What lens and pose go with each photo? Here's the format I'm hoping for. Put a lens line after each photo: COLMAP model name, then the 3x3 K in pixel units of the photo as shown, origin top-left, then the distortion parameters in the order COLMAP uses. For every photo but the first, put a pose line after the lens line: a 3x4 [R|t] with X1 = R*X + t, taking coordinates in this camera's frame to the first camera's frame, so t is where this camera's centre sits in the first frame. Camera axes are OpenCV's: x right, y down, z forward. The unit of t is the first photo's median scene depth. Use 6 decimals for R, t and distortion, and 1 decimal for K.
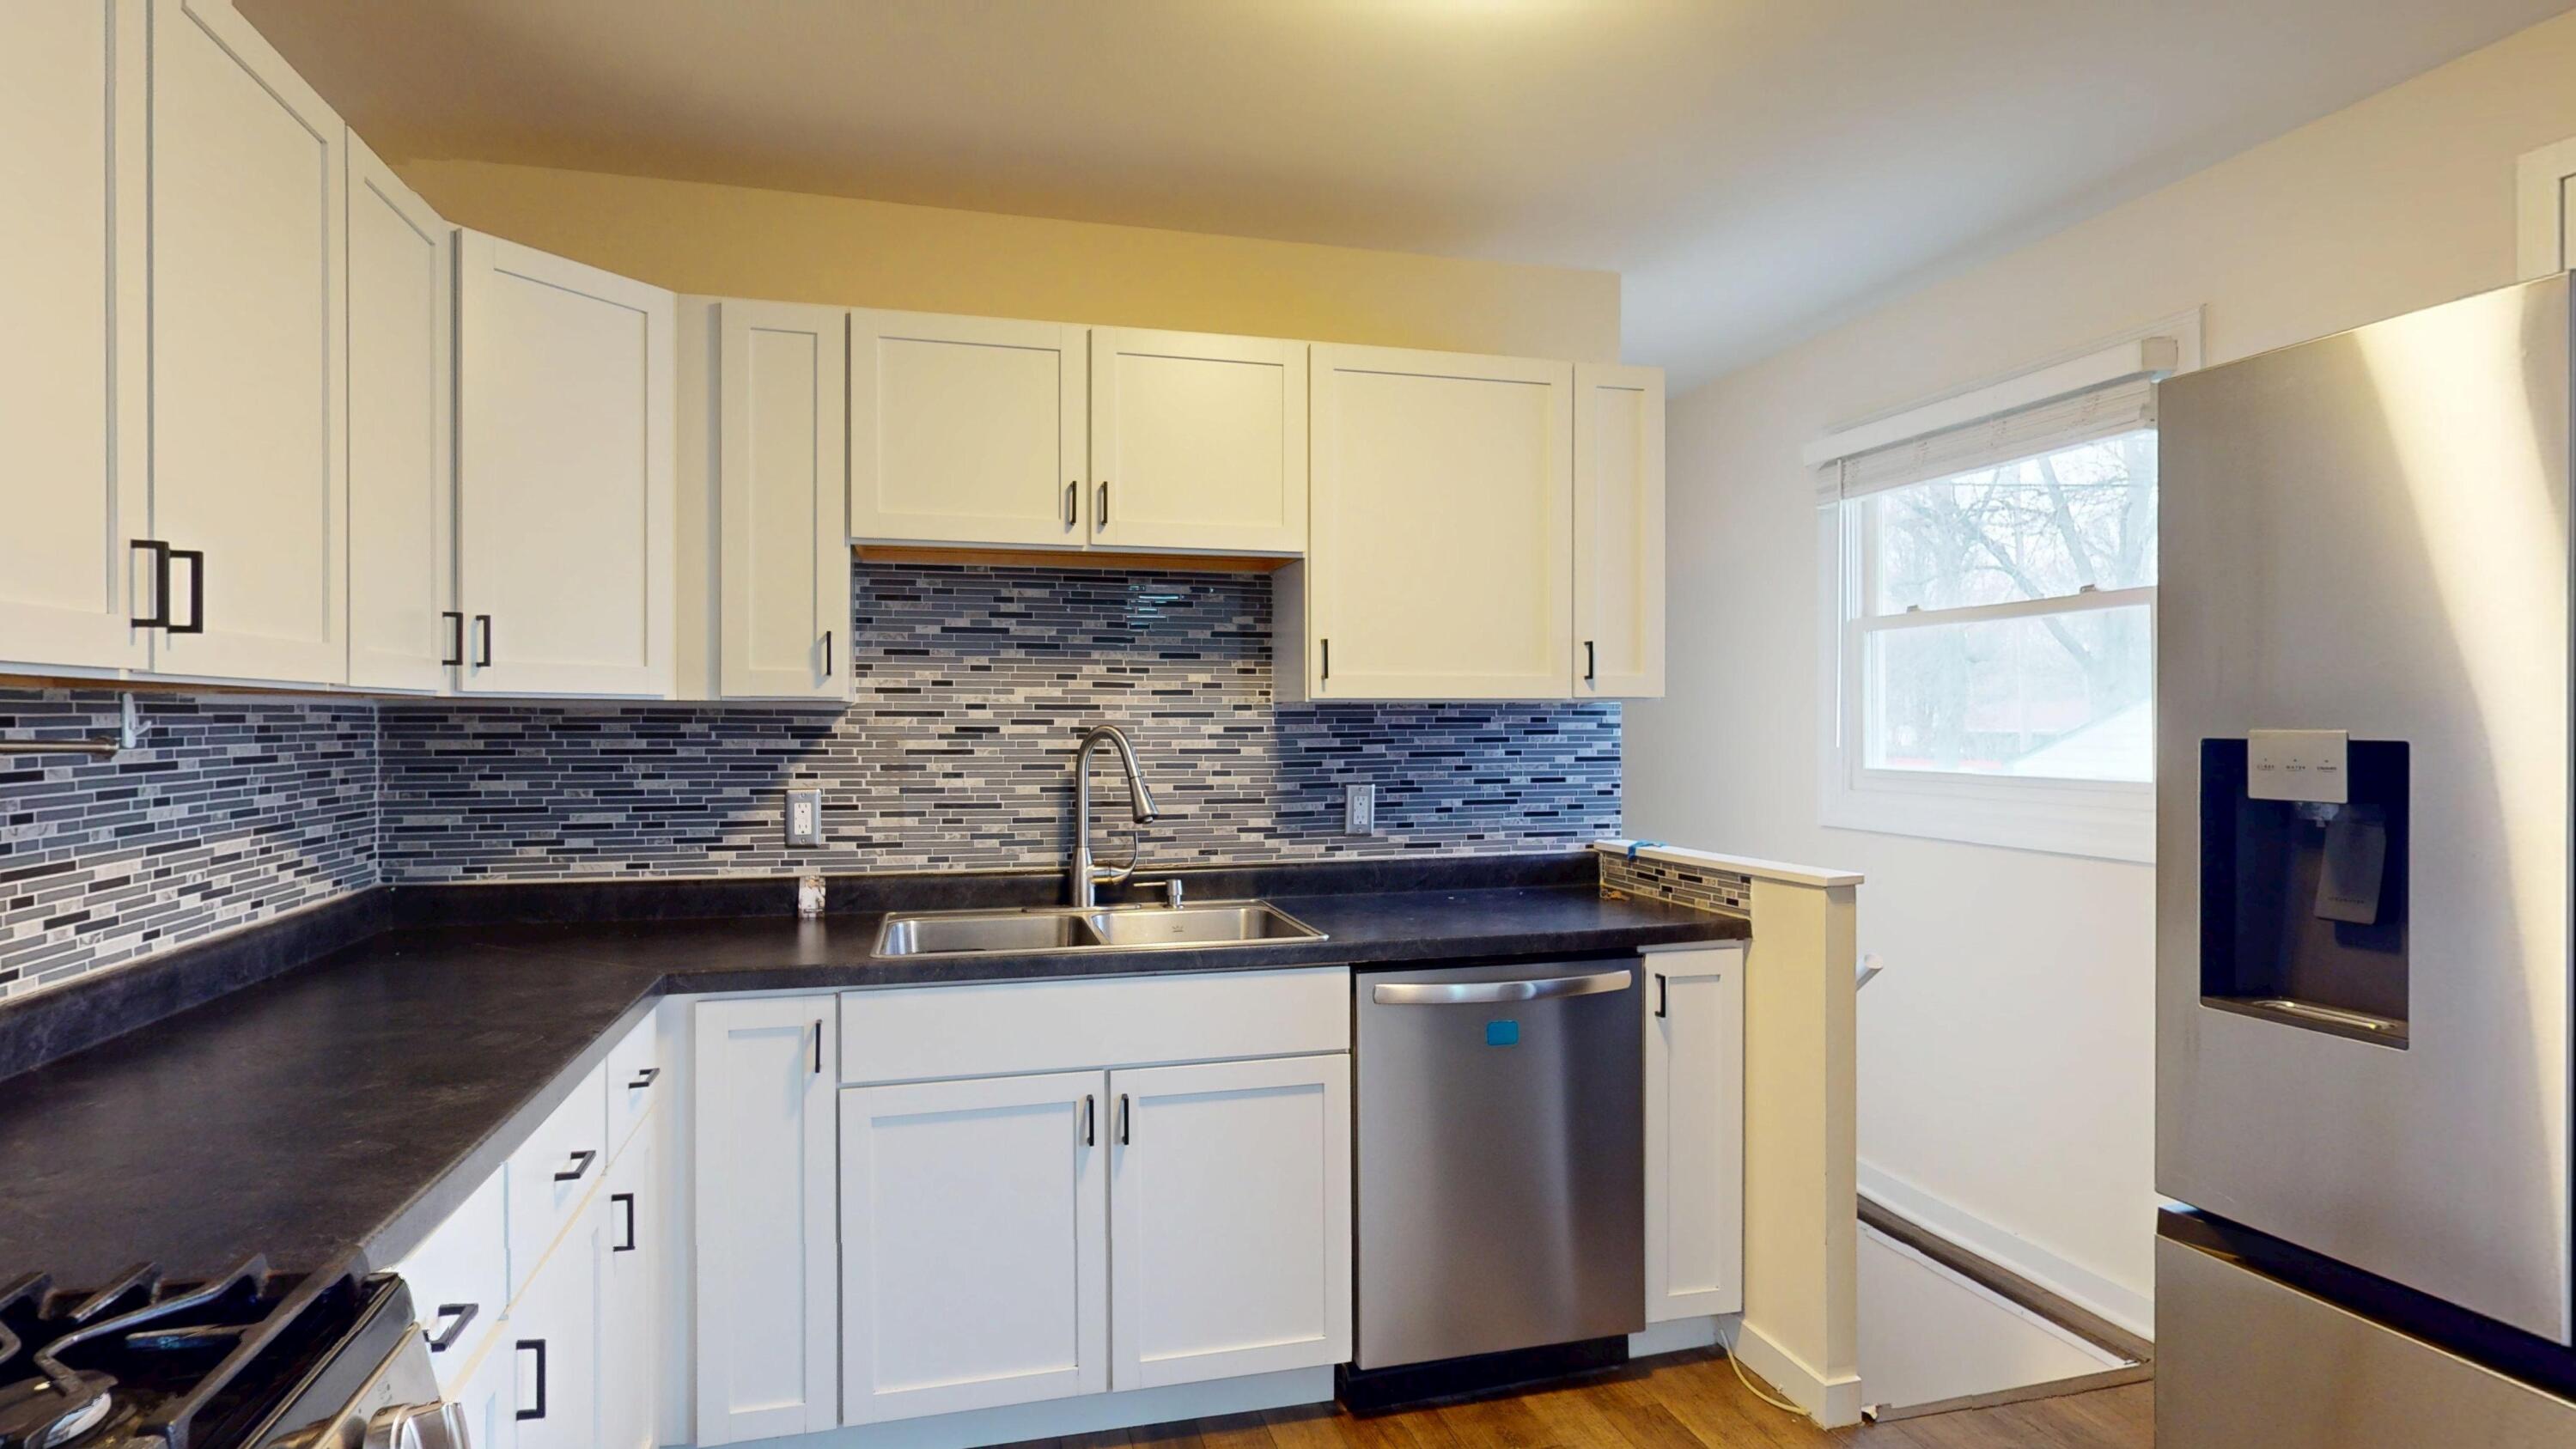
lens RADIAL K [[1327.4, 0, 1287.3], [0, 1327.4, 725.5], [0, 0, 1]] dist [-0.001632, -0.000060]
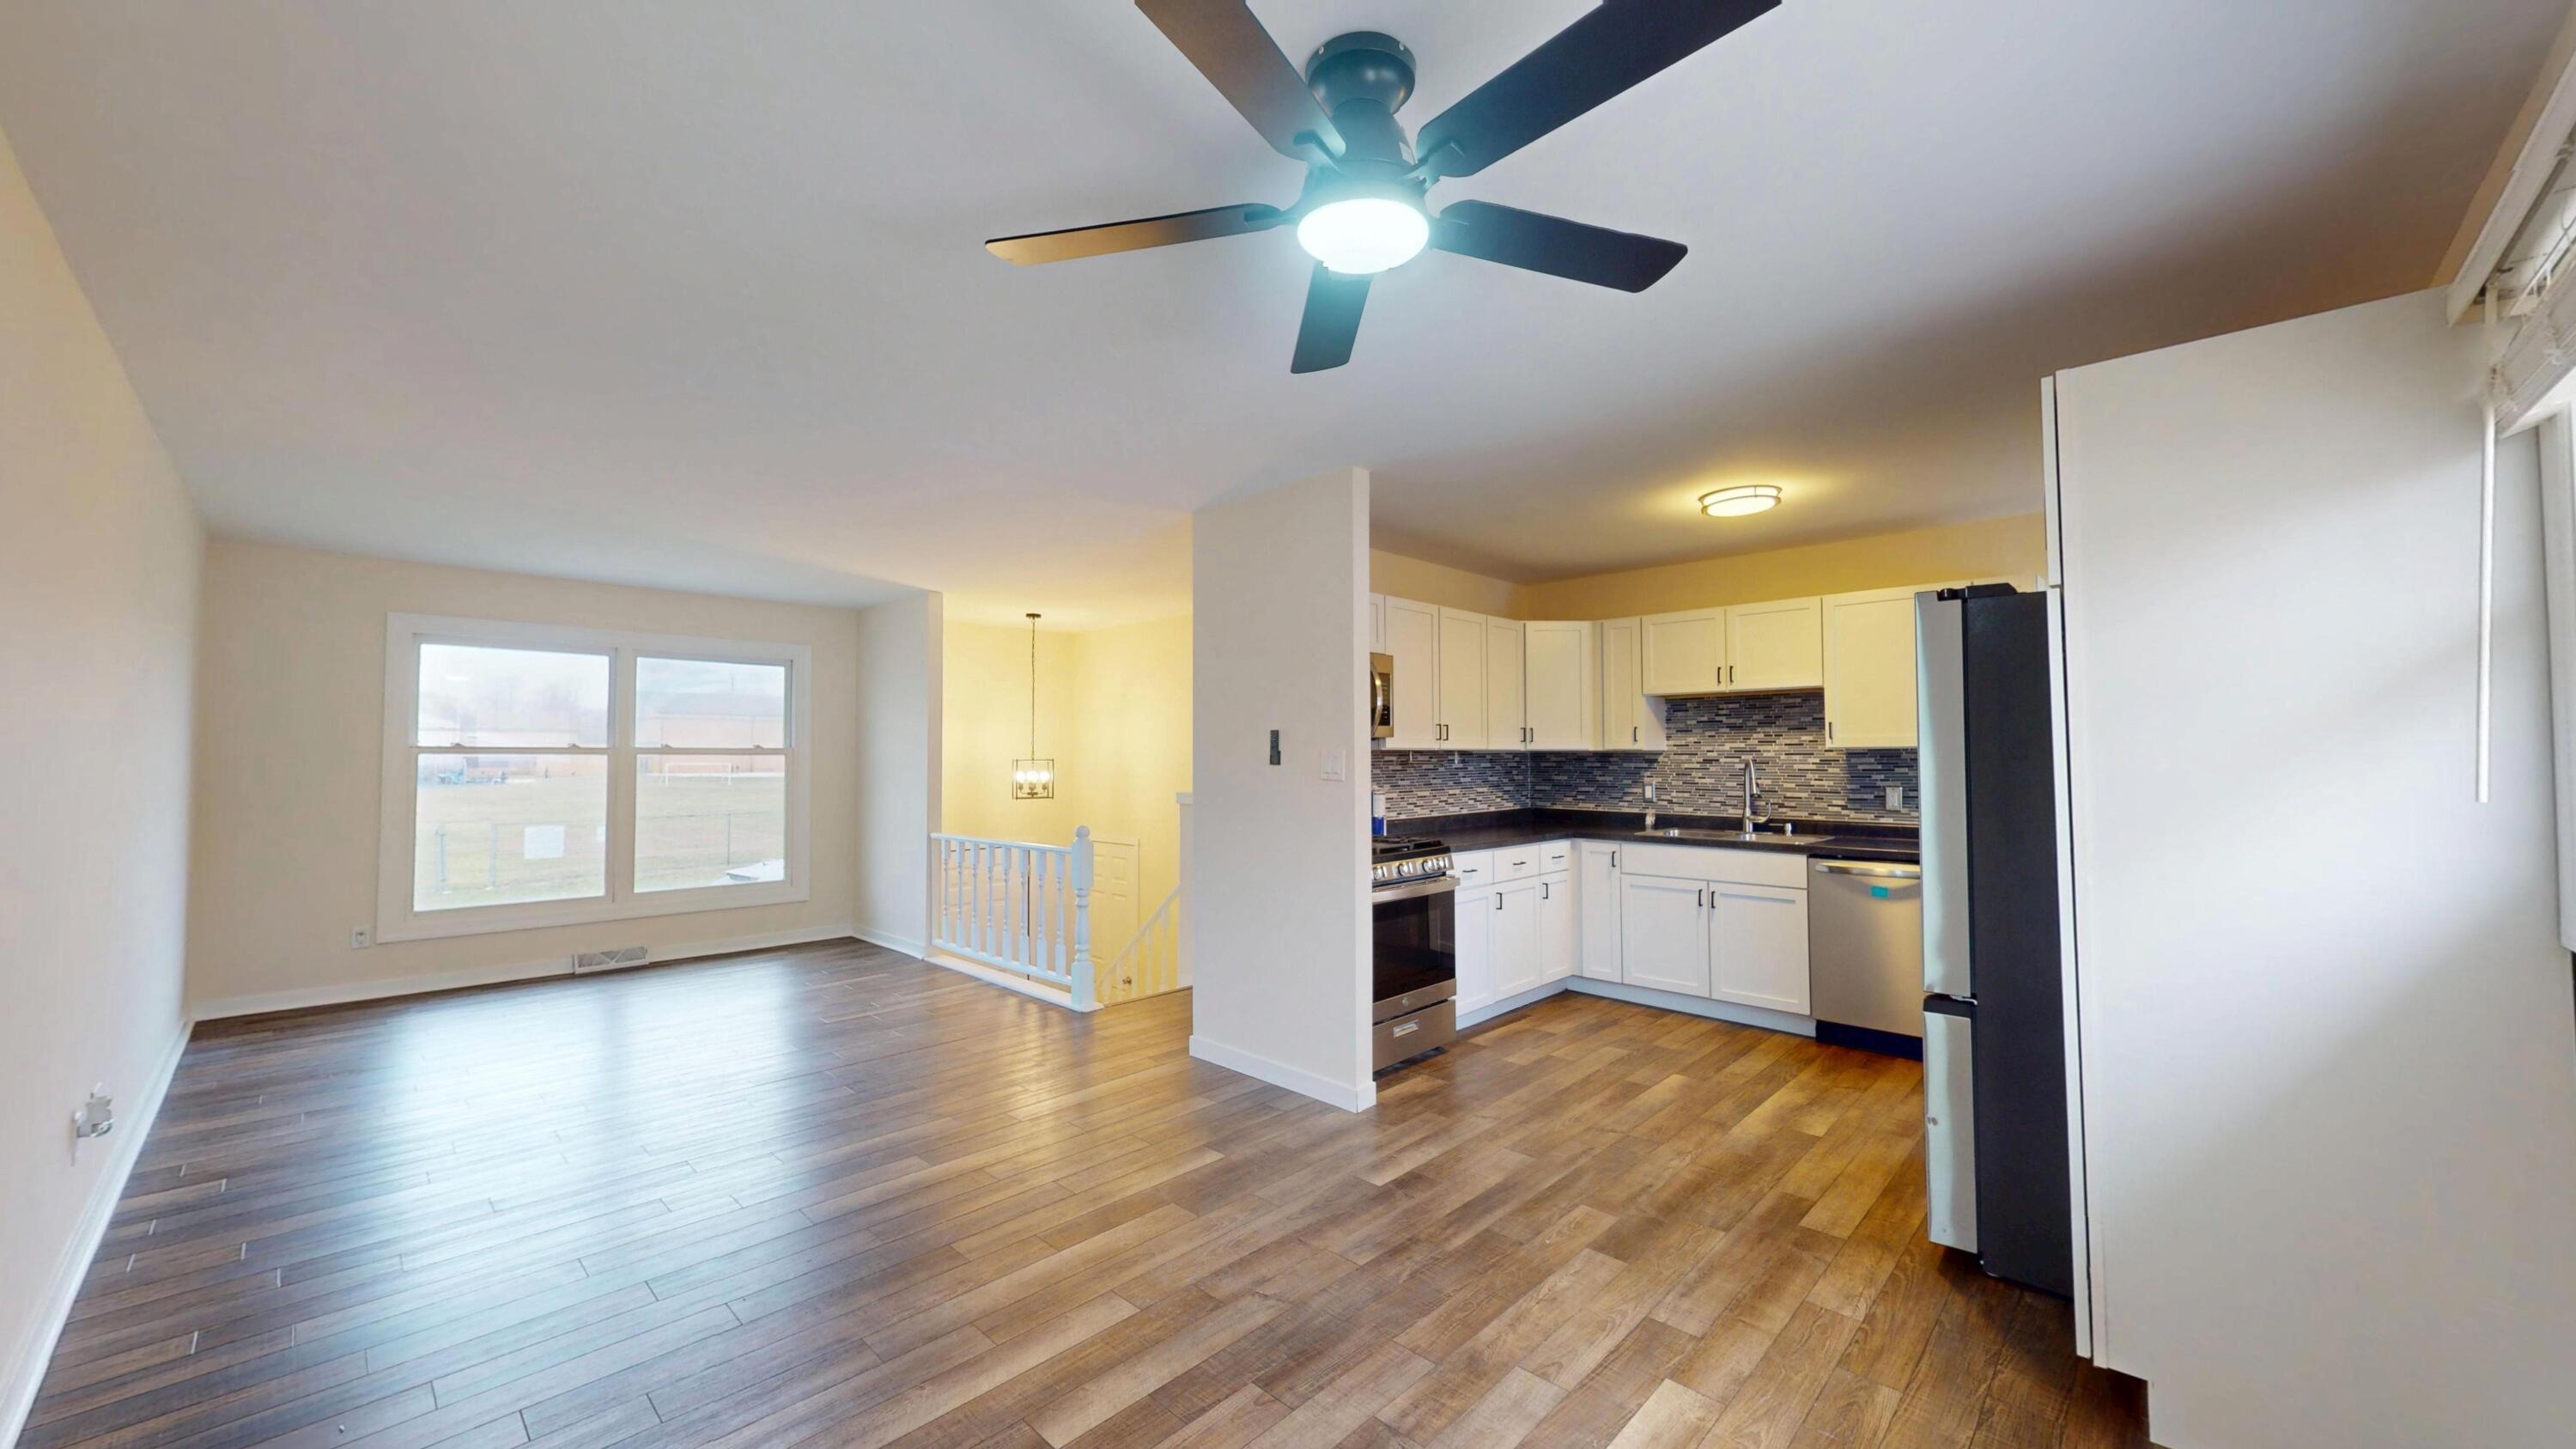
lens RADIAL K [[891.1, 0, 1291.6], [0, 891.1, 728.2], [0, 0, 1]] dist [0.000389, 0.000009]
pose [[0.504721, -0.028009, -0.862828, 1.344129], [-0.000183, 0.999470, -0.032552, -0.004121], [0.863283, 0.016588, 0.504448, -0.912842]]
